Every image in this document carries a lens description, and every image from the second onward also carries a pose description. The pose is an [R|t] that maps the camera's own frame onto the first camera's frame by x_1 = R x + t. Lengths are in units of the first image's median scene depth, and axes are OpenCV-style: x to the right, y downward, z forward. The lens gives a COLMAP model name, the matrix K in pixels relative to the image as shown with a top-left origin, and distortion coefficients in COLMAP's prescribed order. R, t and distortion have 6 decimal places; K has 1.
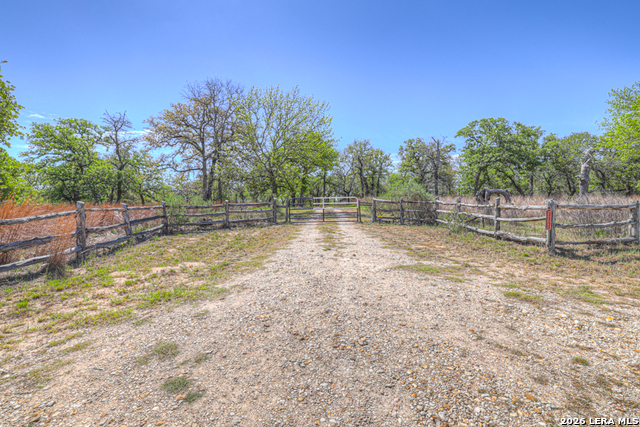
lens RADIAL K [[276.6, 0, 317.5], [0, 276.6, 207.3], [0, 0, 1]] dist [-0.040486, 0.018641]
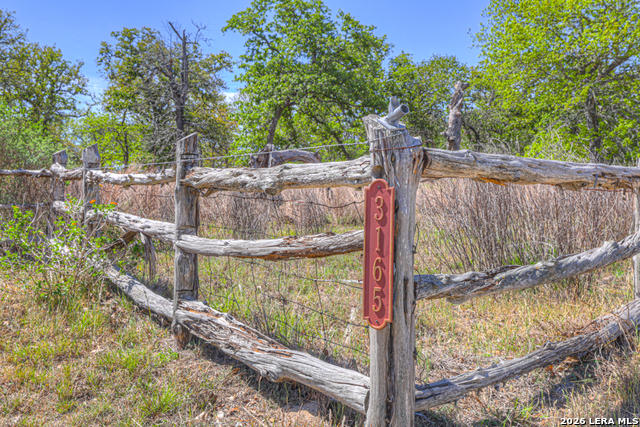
lens RADIAL K [[615.2, 0, 317.9], [0, 615.2, 203.5], [0, 0, 1]] dist [0.075662, 0.001068]
pose [[0.839904, -0.010381, 0.542636, 0.104108], [0.007370, 0.999943, 0.007721, 0.002728], [-0.542685, -0.002486, 0.839933, 0.119412]]
